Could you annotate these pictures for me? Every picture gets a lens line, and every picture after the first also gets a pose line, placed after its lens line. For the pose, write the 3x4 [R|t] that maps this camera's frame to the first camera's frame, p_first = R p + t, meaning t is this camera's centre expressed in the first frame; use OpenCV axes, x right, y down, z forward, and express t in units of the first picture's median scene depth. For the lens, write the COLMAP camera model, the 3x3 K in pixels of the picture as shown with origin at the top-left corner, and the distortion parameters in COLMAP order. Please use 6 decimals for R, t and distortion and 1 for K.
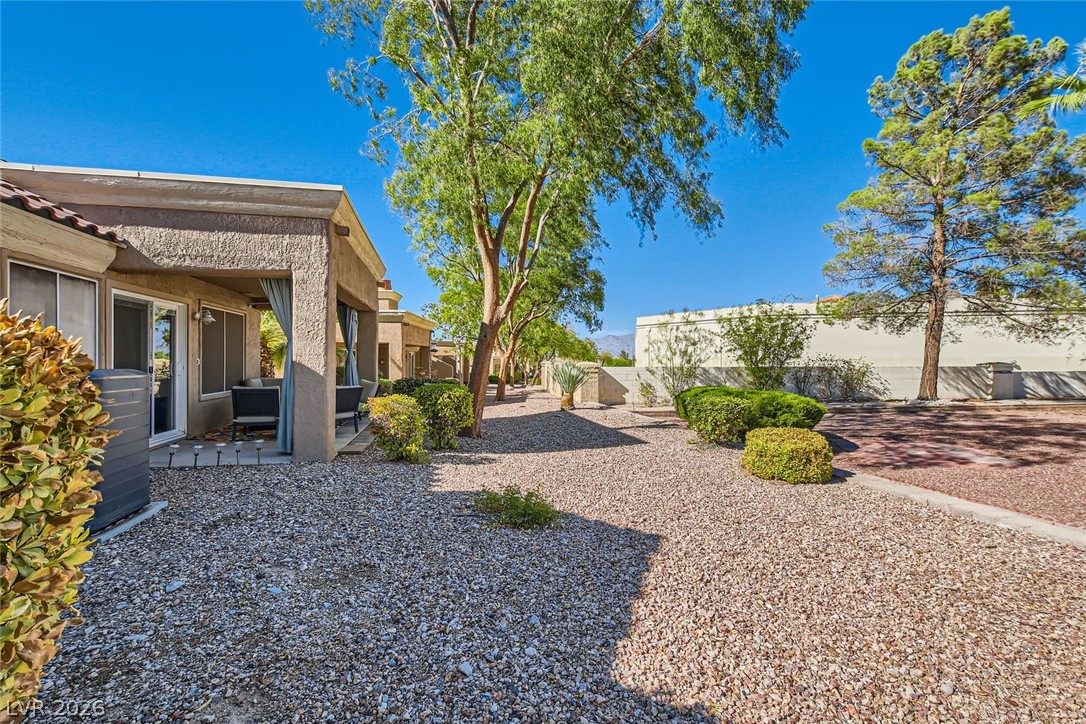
lens RADIAL K [[469.4, 0, 546.2], [0, 469.4, 361.1], [0, 0, 1]] dist [-0.000037, -0.001822]
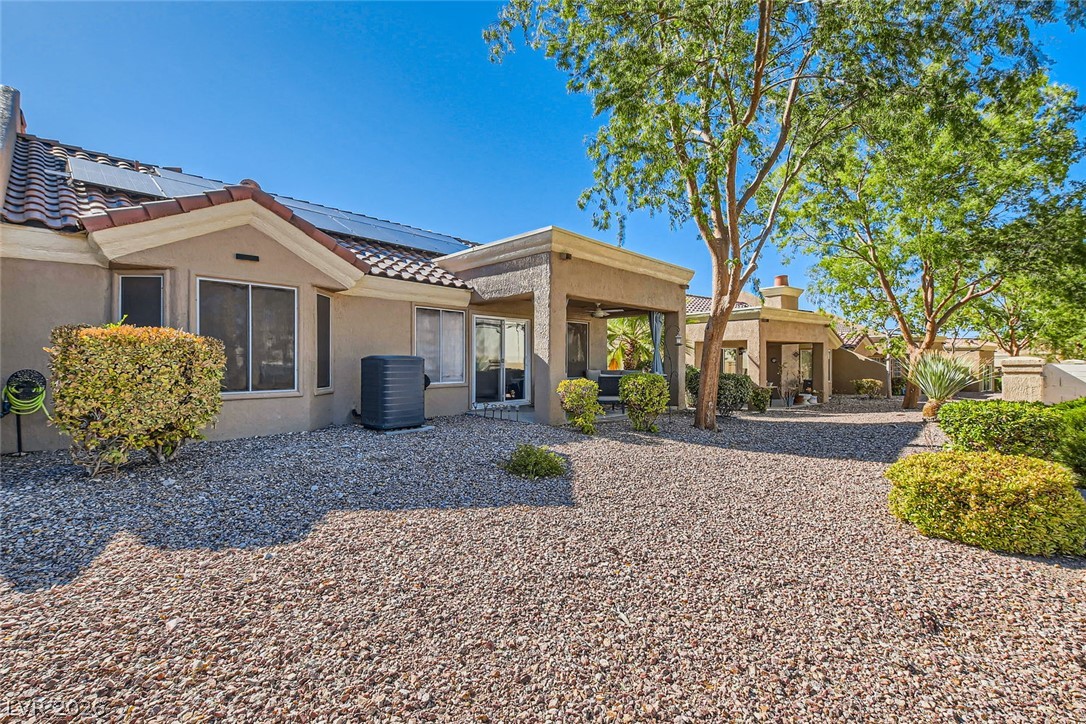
lens RADIAL K [[469.4, 0, 542.9], [0, 469.4, 362.1], [0, 0, 1]] dist [-0.000037, -0.001822]
pose [[0.558155, -0.002964, -0.829731, 0.688846], [-0.000152, 0.999993, -0.003674, 0.031645], [0.829737, 0.002177, 0.558151, 0.211891]]
